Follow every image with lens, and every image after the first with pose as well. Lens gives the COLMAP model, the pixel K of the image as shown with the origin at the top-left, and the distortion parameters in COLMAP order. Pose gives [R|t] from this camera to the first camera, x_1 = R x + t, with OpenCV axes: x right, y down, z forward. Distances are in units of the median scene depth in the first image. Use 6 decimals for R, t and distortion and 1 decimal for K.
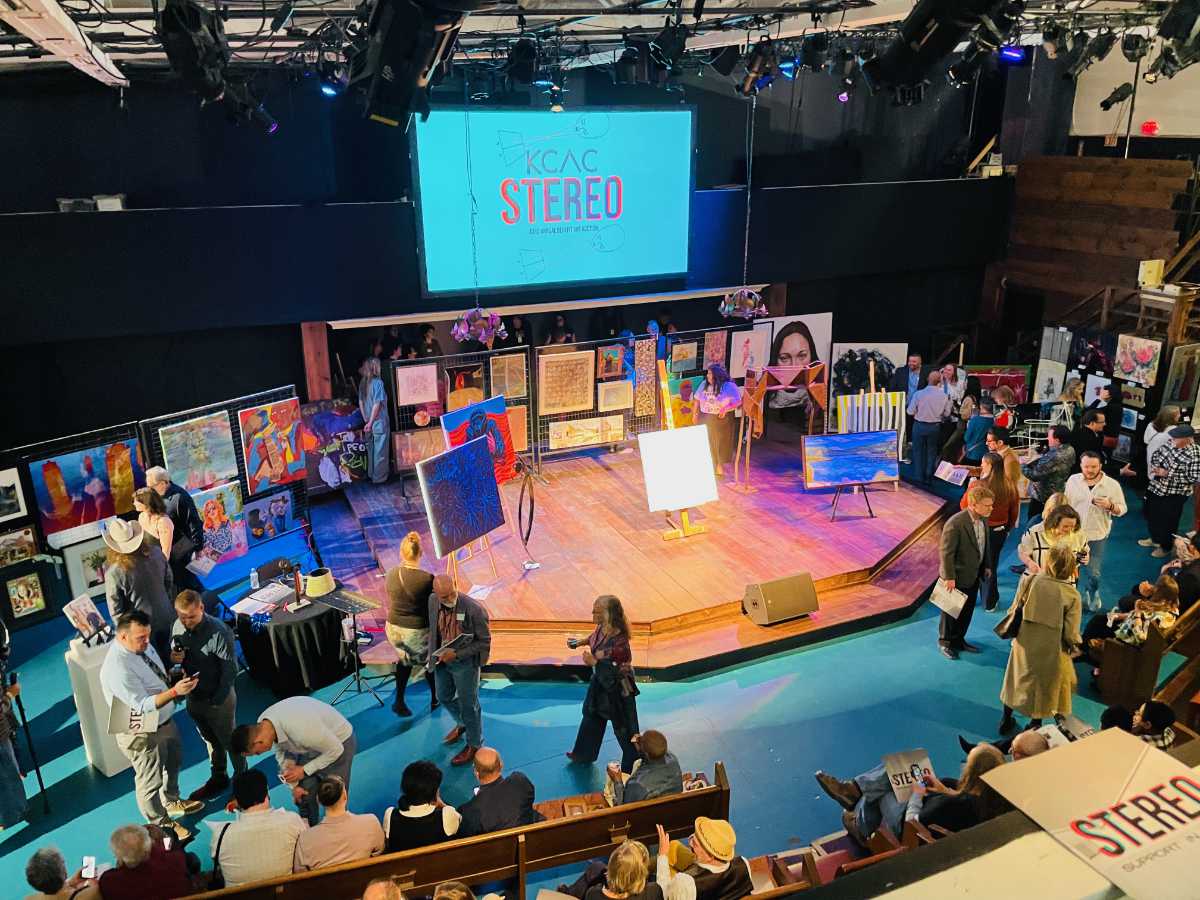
lens RADIAL K [[917.5, 0, 600.8], [0, 917.5, 441.6], [0, 0, 1]] dist [0.043067, 0.008478]
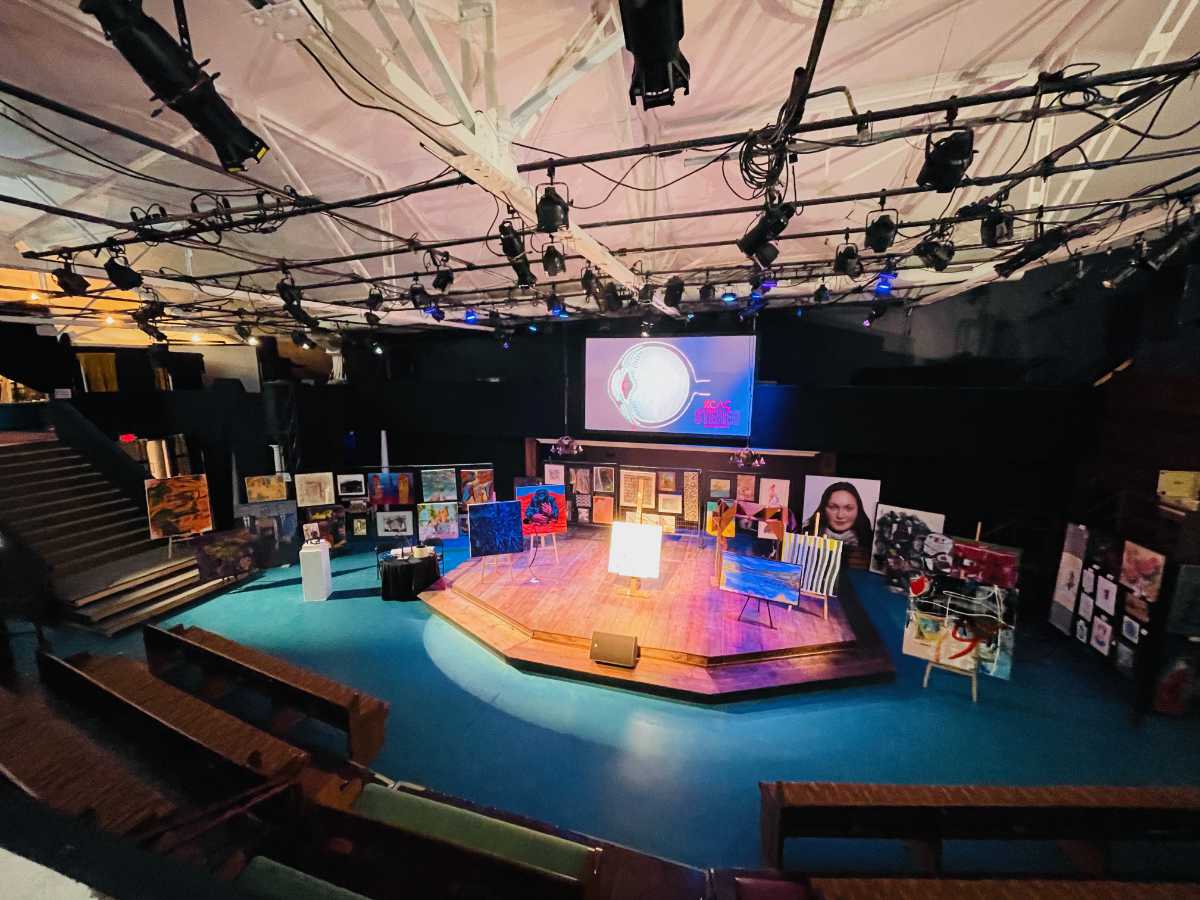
lens RADIAL K [[482.4, 0, 597.3], [0, 482.4, 456.4], [0, 0, 1]] dist [-0.007212, -0.000058]
pose [[0.763355, 0.127264, -0.633319, 0.448124], [-0.218715, 0.973415, -0.068017, -0.046255], [0.607826, 0.190437, 0.770896, 0.258990]]
